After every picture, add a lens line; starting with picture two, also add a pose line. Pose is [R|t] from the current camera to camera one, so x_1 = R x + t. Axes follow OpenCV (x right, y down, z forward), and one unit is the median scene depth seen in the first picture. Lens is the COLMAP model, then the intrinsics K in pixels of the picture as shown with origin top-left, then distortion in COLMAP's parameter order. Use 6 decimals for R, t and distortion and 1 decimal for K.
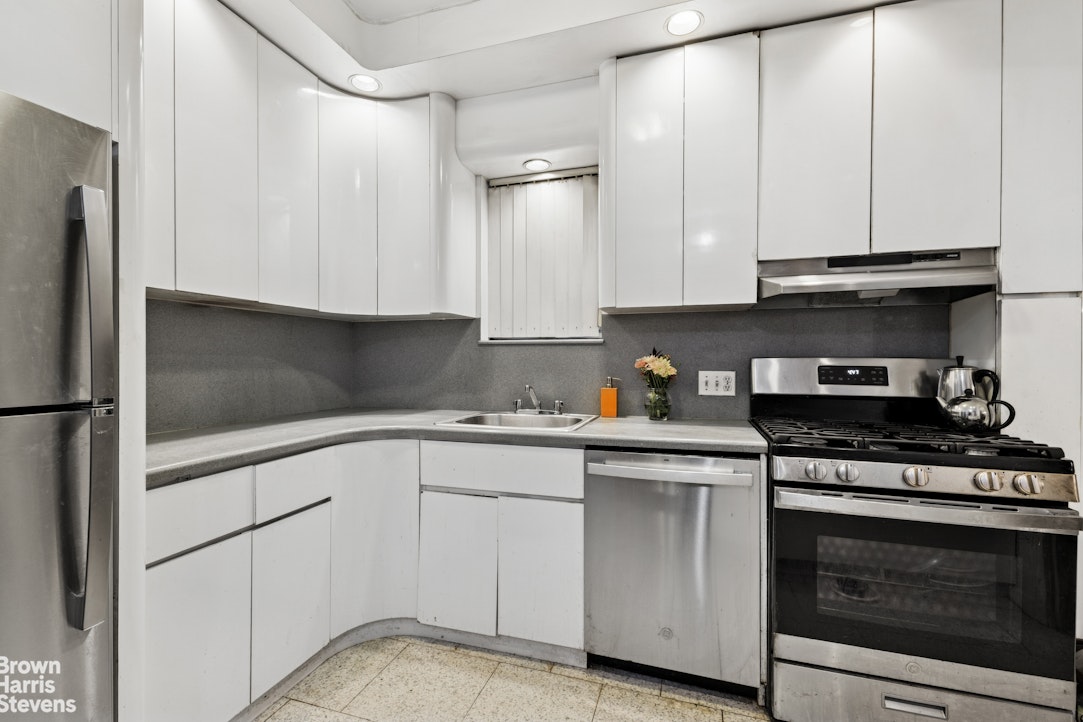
lens RADIAL K [[472.4, 0, 542.8], [0, 472.4, 361.8], [0, 0, 1]] dist [-0.001277, -0.000016]
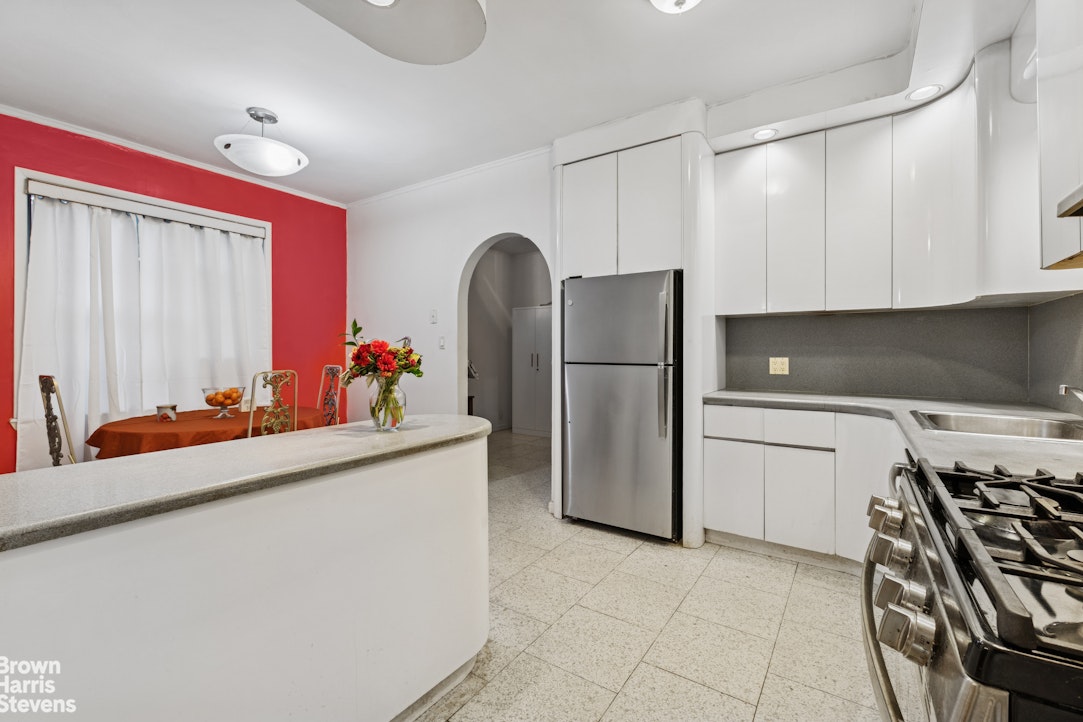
lens RADIAL K [[472.4, 0, 541.4], [0, 472.4, 353.9], [0, 0, 1]] dist [-0.001277, -0.000016]
pose [[-0.270010, 0.005158, -0.962844, 0.948142], [-0.003717, 0.999973, 0.006400, 0.004284], [0.962850, 0.005307, -0.269983, 0.474337]]
